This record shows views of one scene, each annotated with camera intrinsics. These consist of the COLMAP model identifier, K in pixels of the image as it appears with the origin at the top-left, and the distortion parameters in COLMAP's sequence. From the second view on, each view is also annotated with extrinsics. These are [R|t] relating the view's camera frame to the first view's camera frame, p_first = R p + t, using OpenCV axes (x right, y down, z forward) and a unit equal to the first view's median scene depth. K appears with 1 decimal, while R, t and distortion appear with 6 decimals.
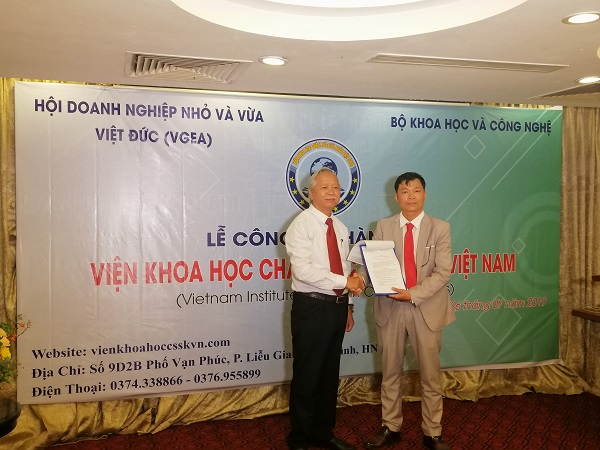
lens RADIAL K [[613.6, 0, 300.5], [0, 613.6, 225.0], [0, 0, 1]] dist [0.020363, 0.000000]
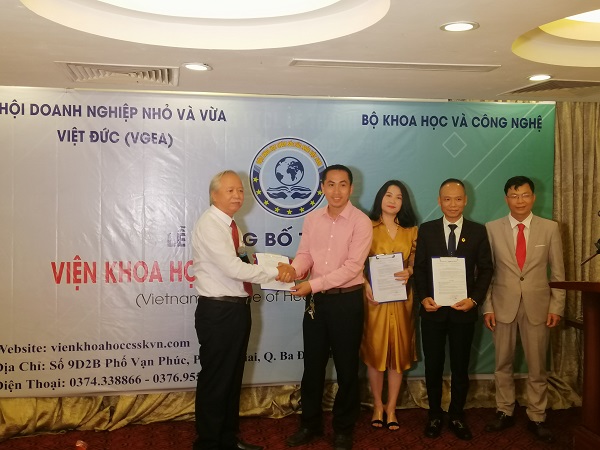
lens RADIAL K [[672.0, 0, 300.4], [0, 672.0, 222.9], [0, 0, 1]] dist [0.023569, 0.000000]
pose [[0.994184, 0.007512, -0.107432, 0.179864], [-0.007249, 0.999970, 0.002839, -0.008574], [0.107450, -0.002044, 0.994208, -0.066170]]
